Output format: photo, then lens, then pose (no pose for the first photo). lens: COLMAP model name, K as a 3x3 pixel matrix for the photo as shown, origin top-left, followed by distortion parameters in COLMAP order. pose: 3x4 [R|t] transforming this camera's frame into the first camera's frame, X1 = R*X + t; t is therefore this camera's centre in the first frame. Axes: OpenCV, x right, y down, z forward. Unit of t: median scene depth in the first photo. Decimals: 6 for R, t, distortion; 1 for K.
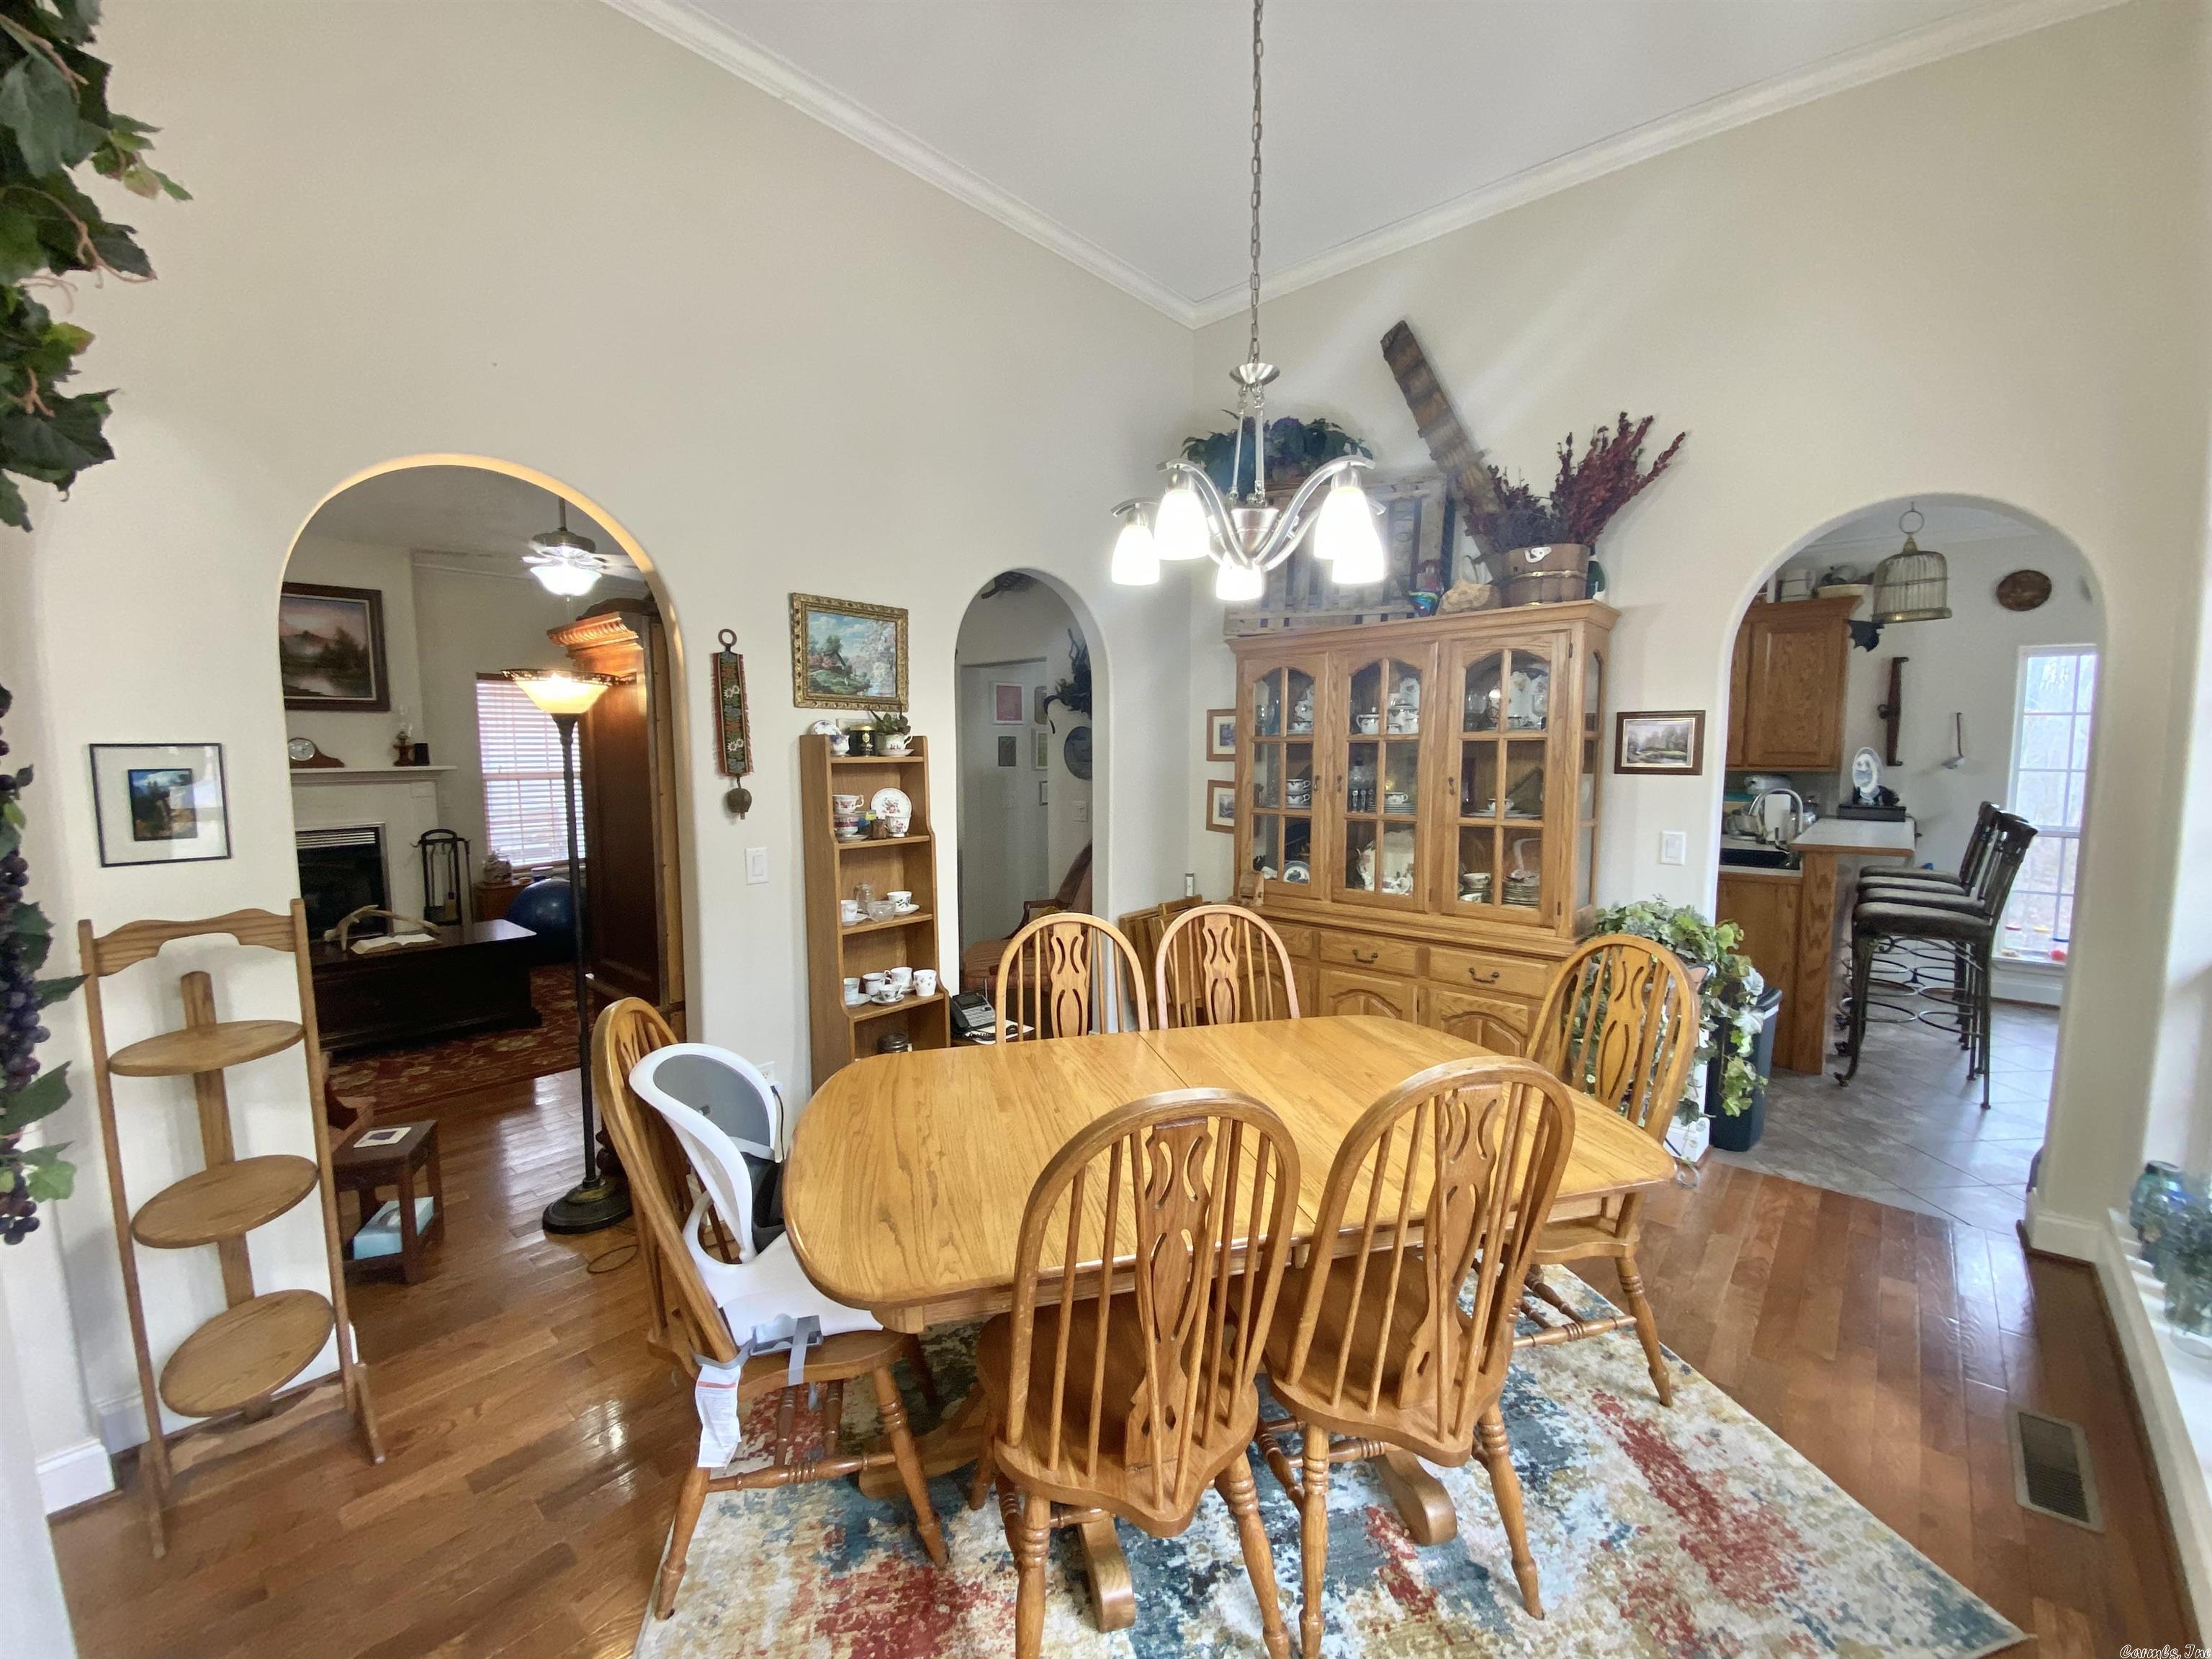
lens RADIAL K [[892.4, 0, 1109.5], [0, 892.4, 830.9], [0, 0, 1]] dist [0.026305, -0.024770]
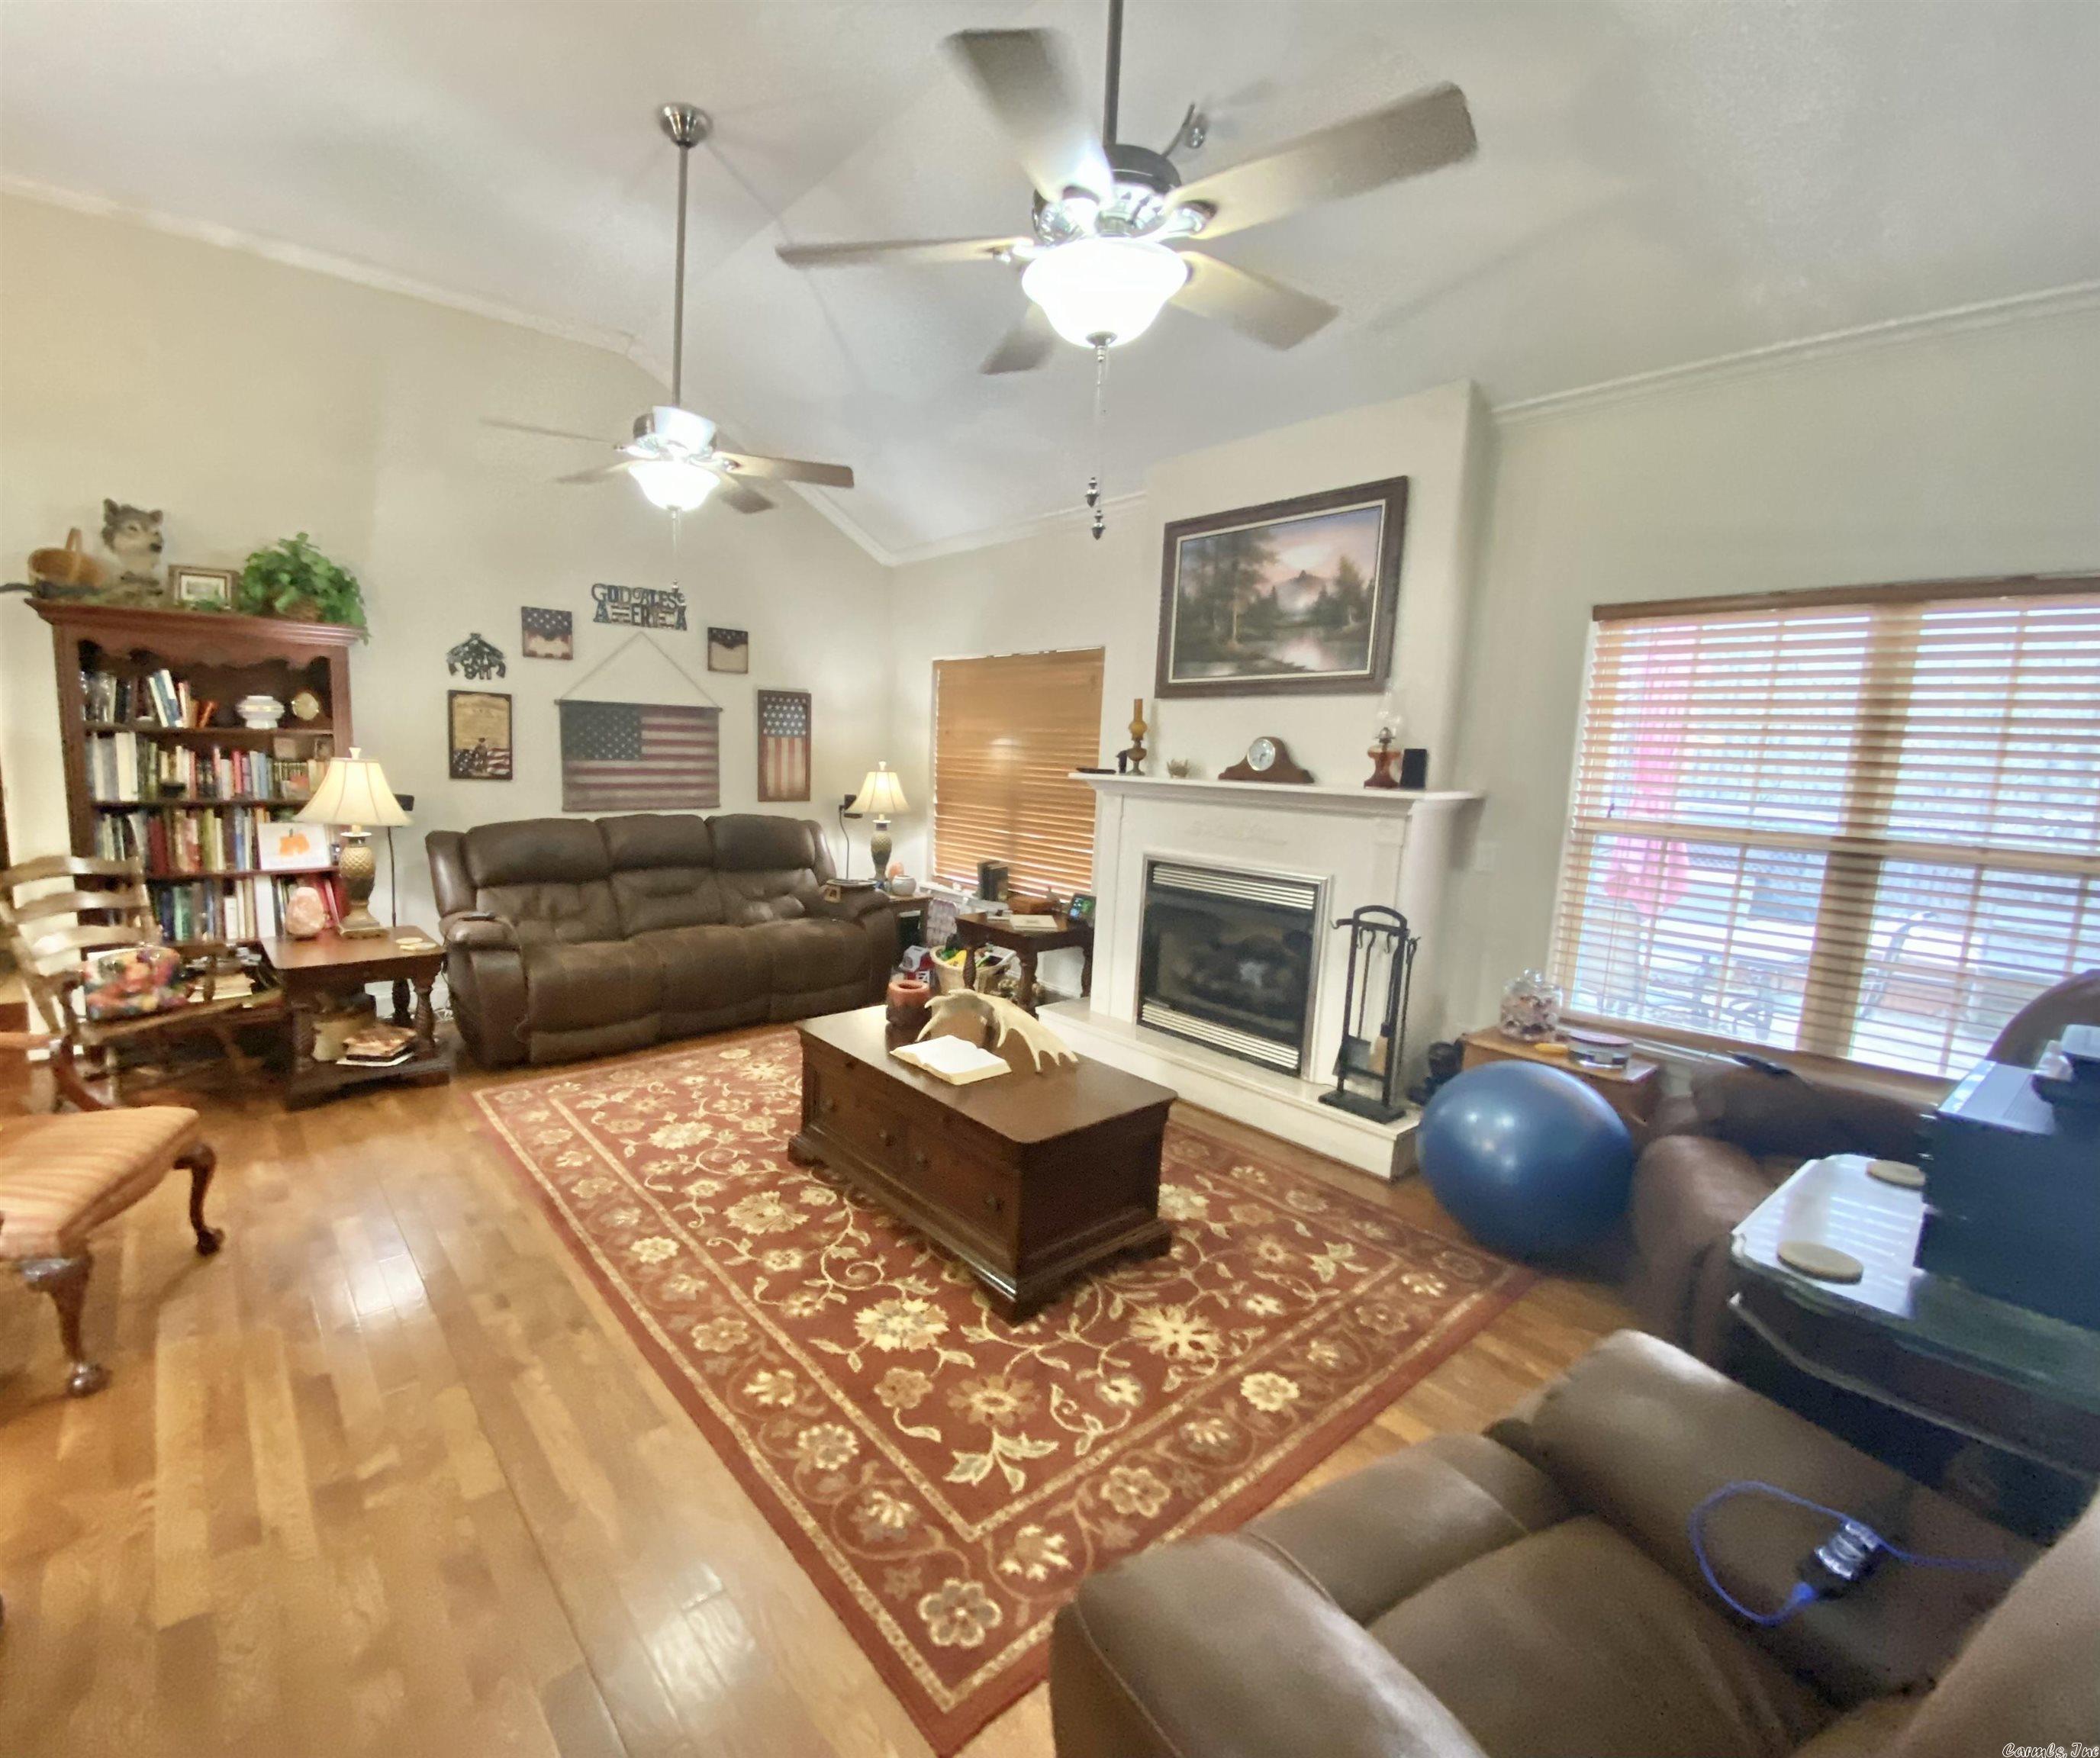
lens RADIAL K [[939.5, 0, 913.6], [0, 939.5, 876.4], [0, 0, 1]] dist [0.023495, -0.025396]
pose [[-0.196602, 0.139339, -0.970532, -0.138743], [-0.122511, 0.978602, 0.165315, -0.082267], [0.972800, 0.151402, -0.175324, 0.845392]]
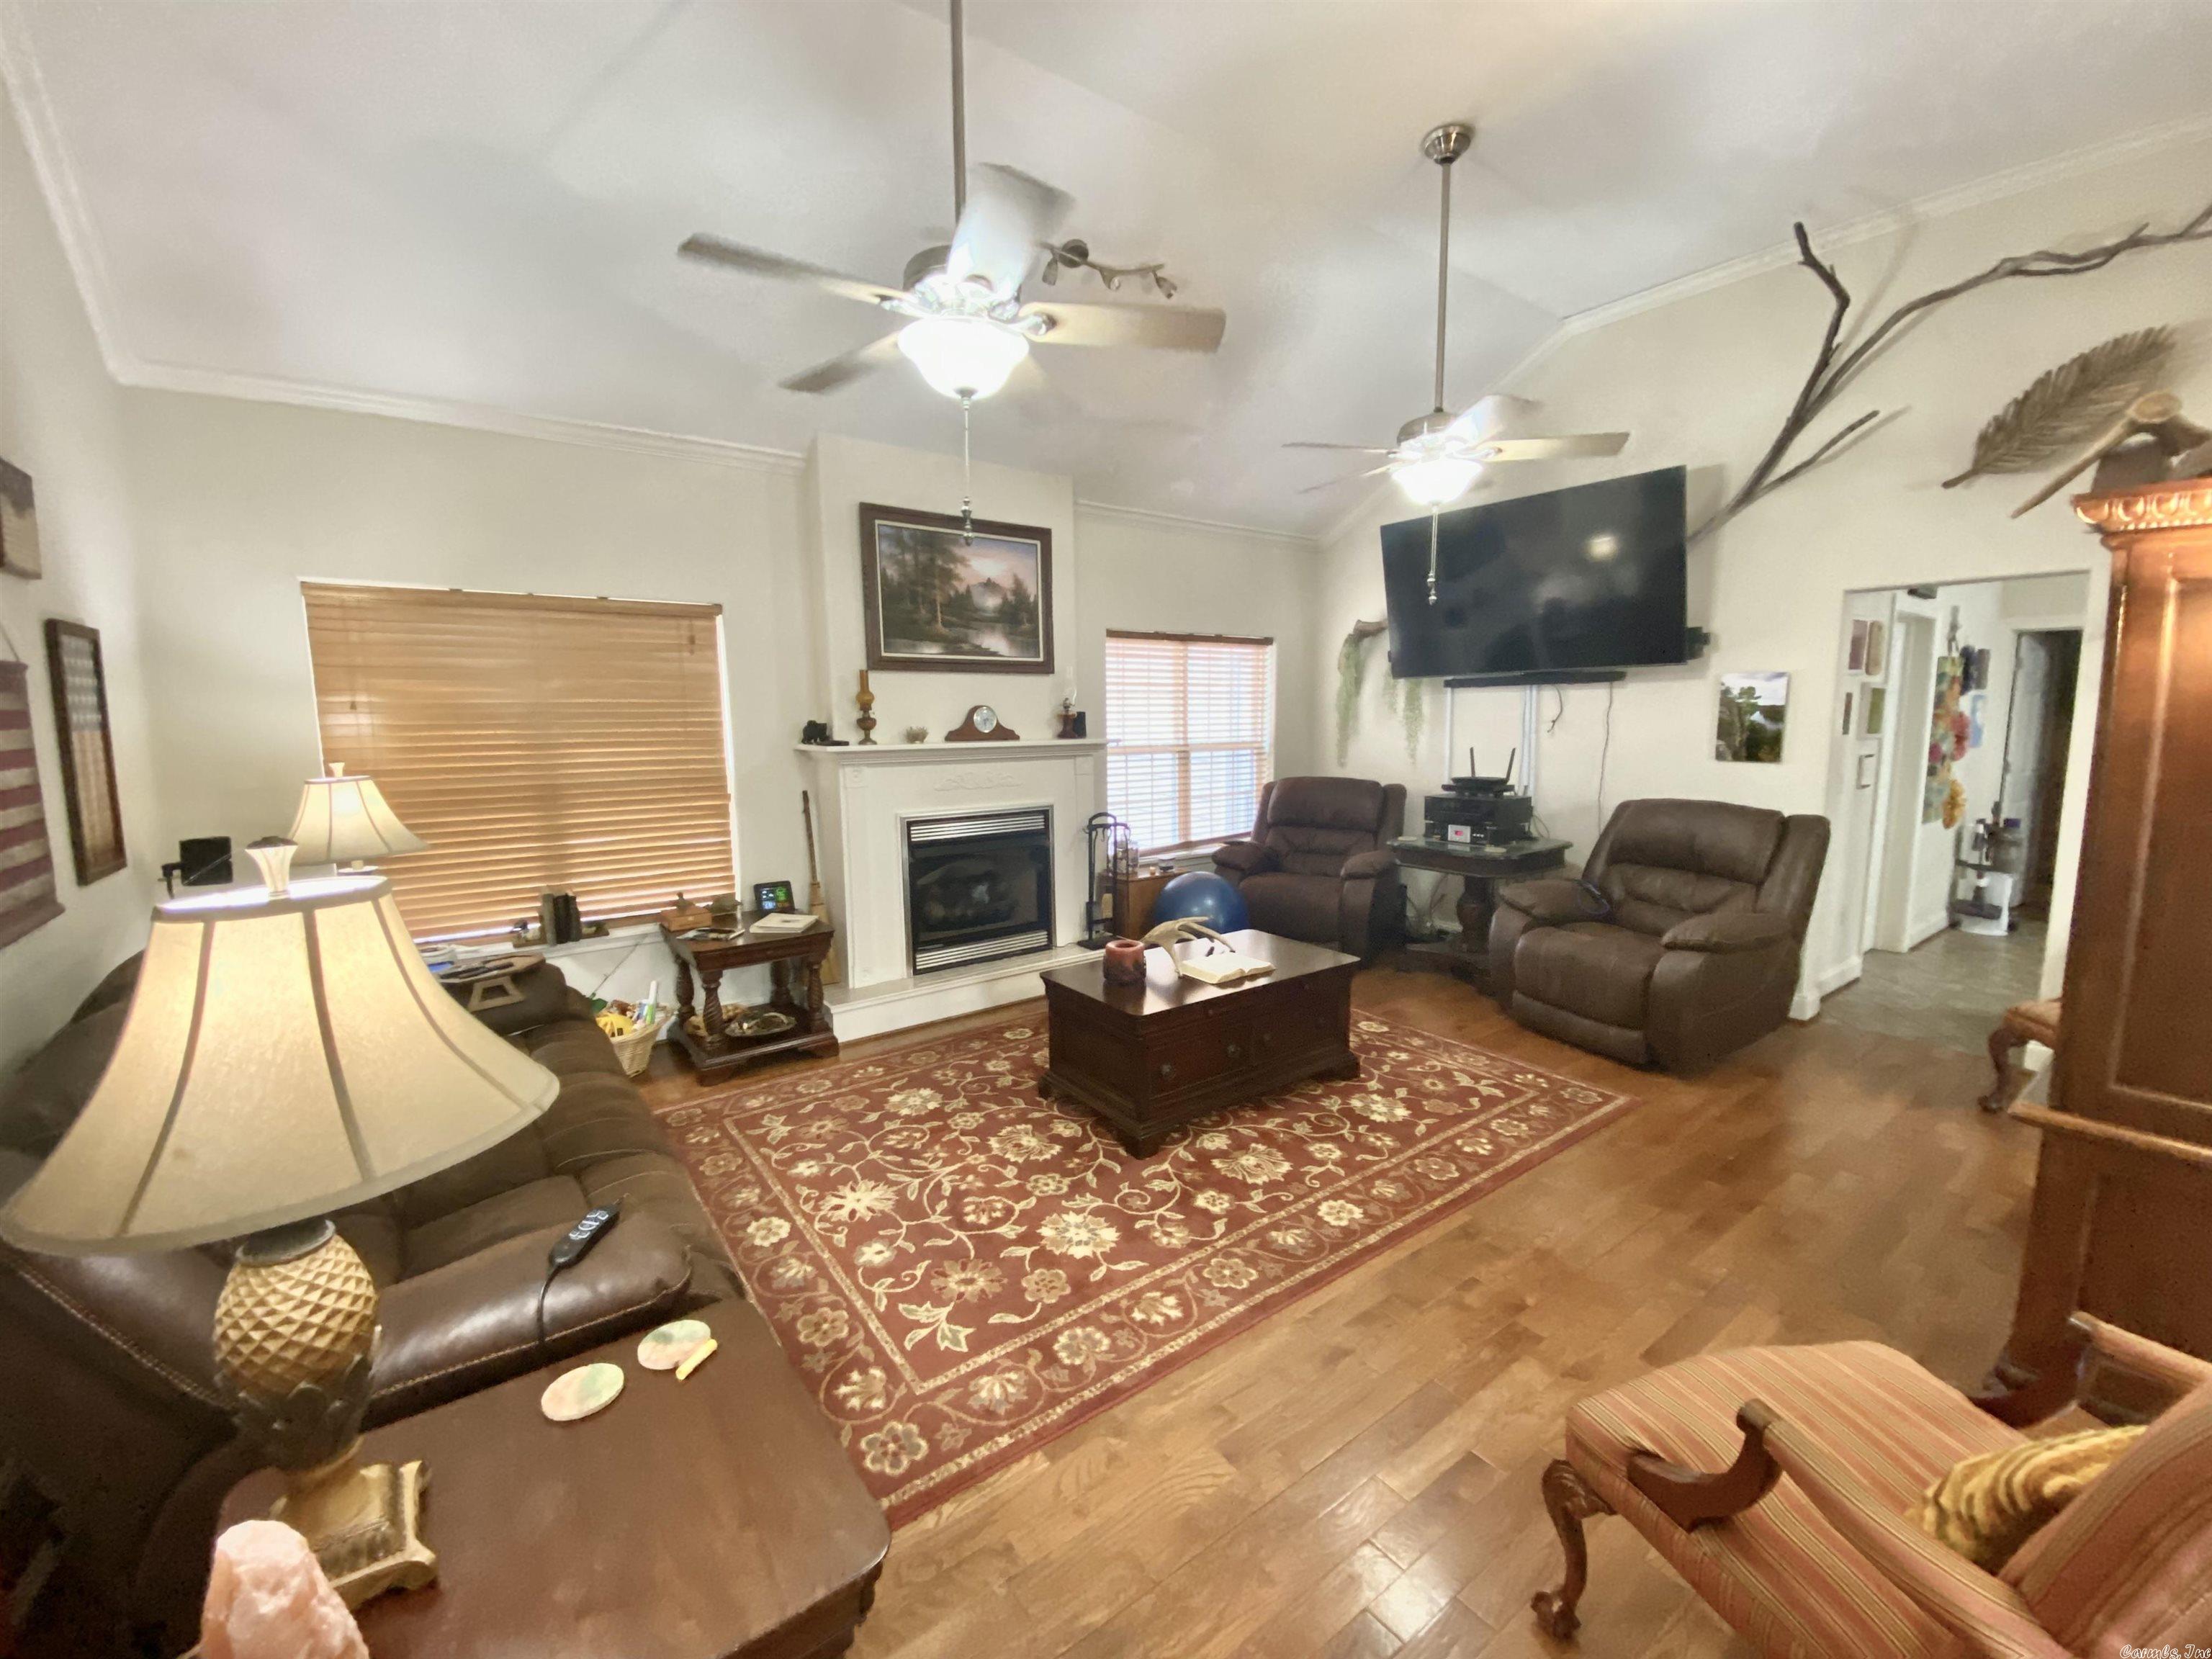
lens RADIAL K [[892.5, 0, 1110.4], [0, 892.5, 829.4], [0, 0, 1]] dist [0.031126, -0.025768]
pose [[0.977815, 0.020848, -0.208431, -0.579236], [-0.013852, 0.999292, 0.034968, -0.016211], [0.209013, -0.031305, 0.977412, 0.178625]]
